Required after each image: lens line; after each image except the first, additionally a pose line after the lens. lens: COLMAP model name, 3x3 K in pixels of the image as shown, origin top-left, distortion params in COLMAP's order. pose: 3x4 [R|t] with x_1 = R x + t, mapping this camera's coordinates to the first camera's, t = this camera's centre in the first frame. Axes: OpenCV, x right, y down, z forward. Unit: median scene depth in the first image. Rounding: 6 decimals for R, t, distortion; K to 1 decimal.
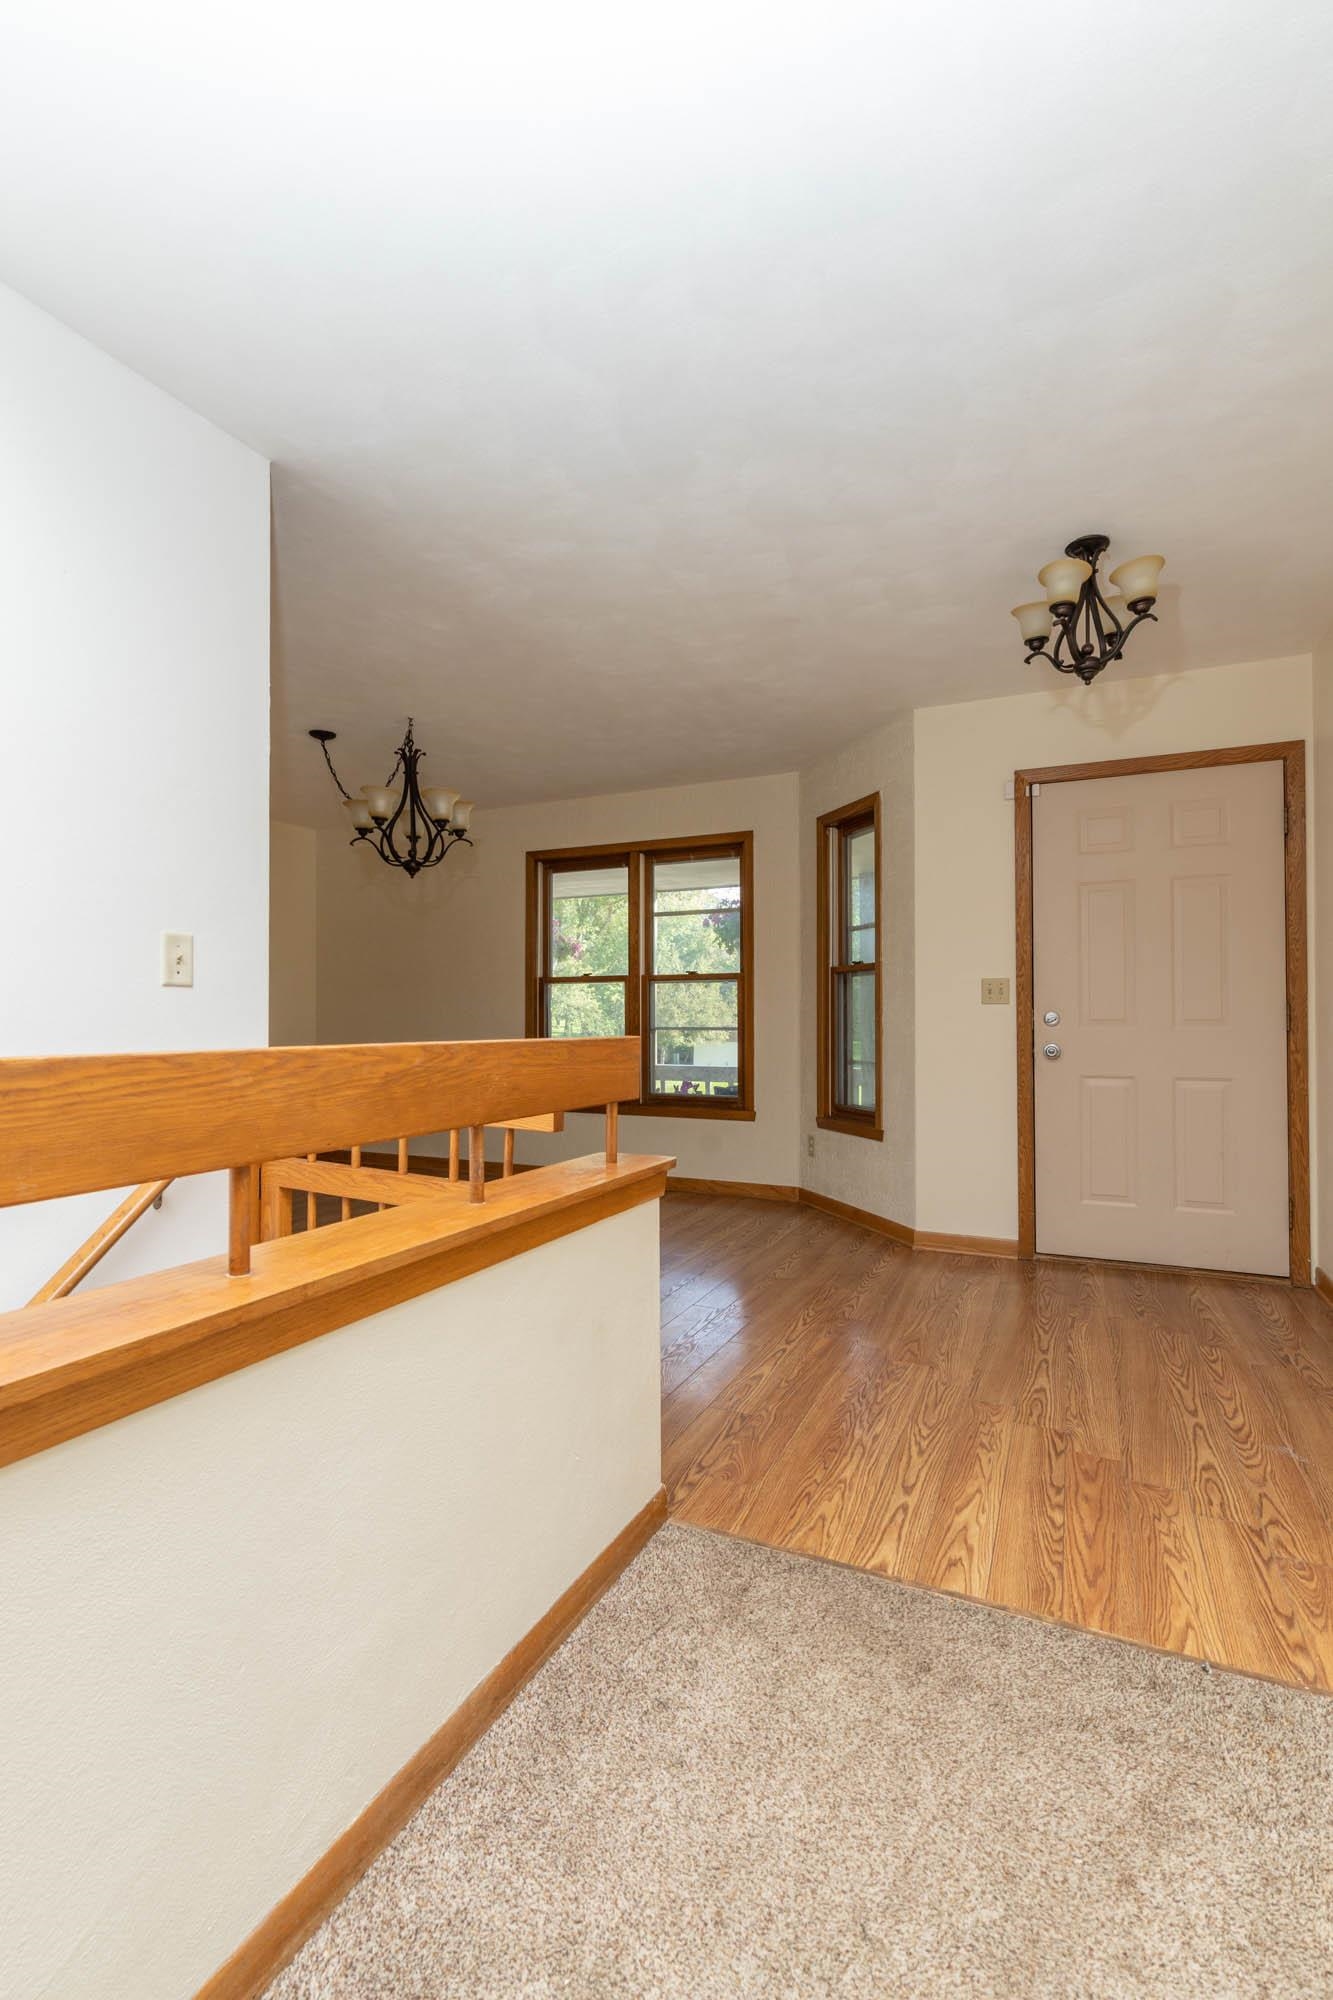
lens RADIAL K [[898.8, 0, 666.5], [0, 898.8, 1000.0], [0, 0, 1]] dist [0.000329, 0.000026]
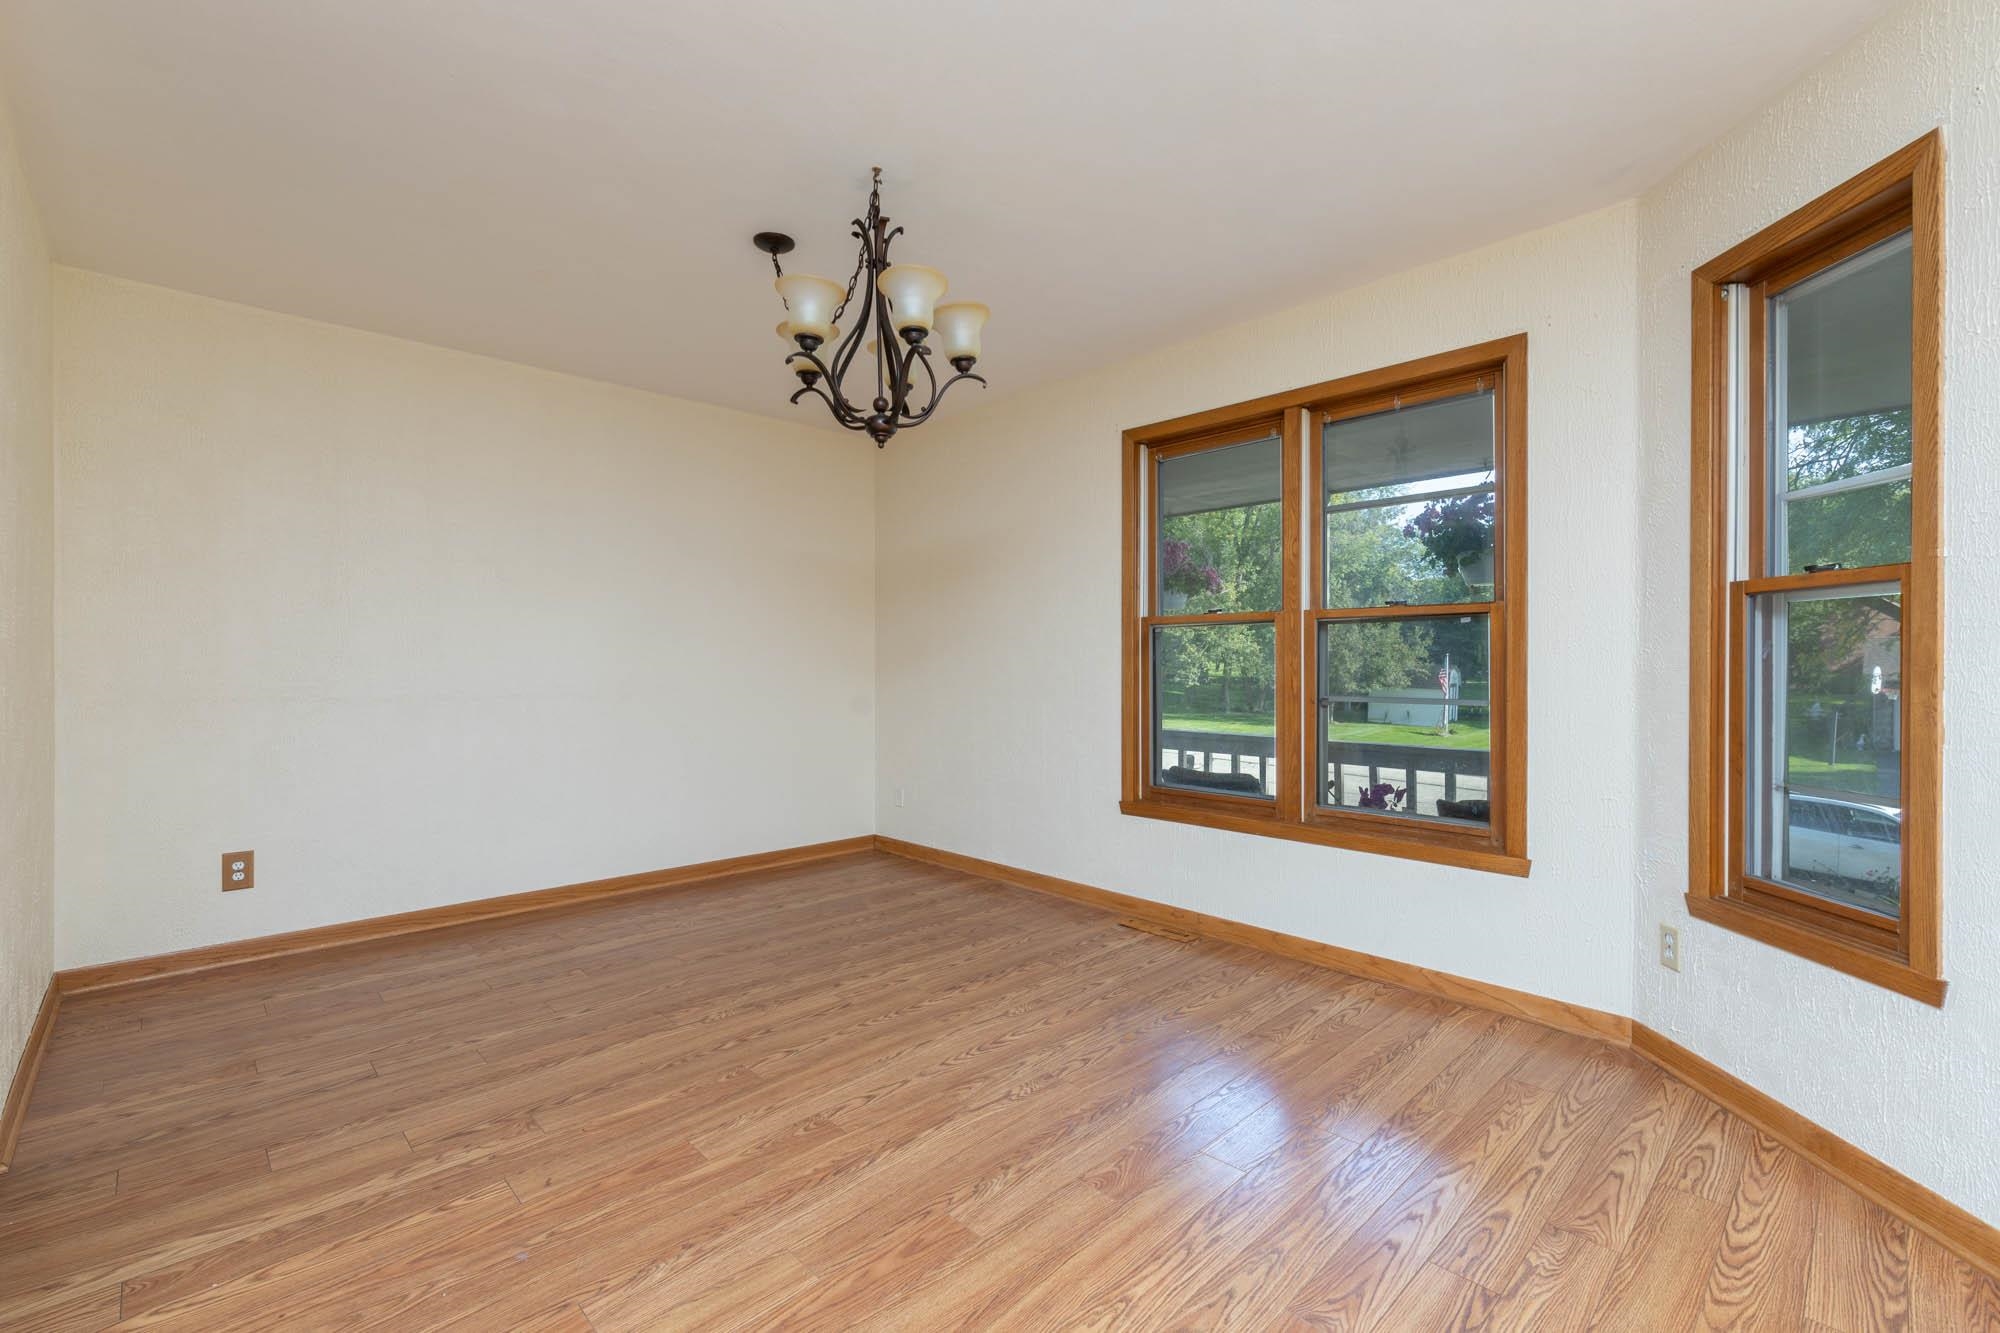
lens RADIAL K [[866.6, 0, 988.3], [0, 866.6, 665.7], [0, 0, 1]] dist [0.002491, 0.000483]
pose [[0.928258, 0.001679, -0.371933, -0.007783], [0.007929, 0.999673, 0.024299, -0.006140], [0.371852, -0.025505, 0.927941, 0.377969]]
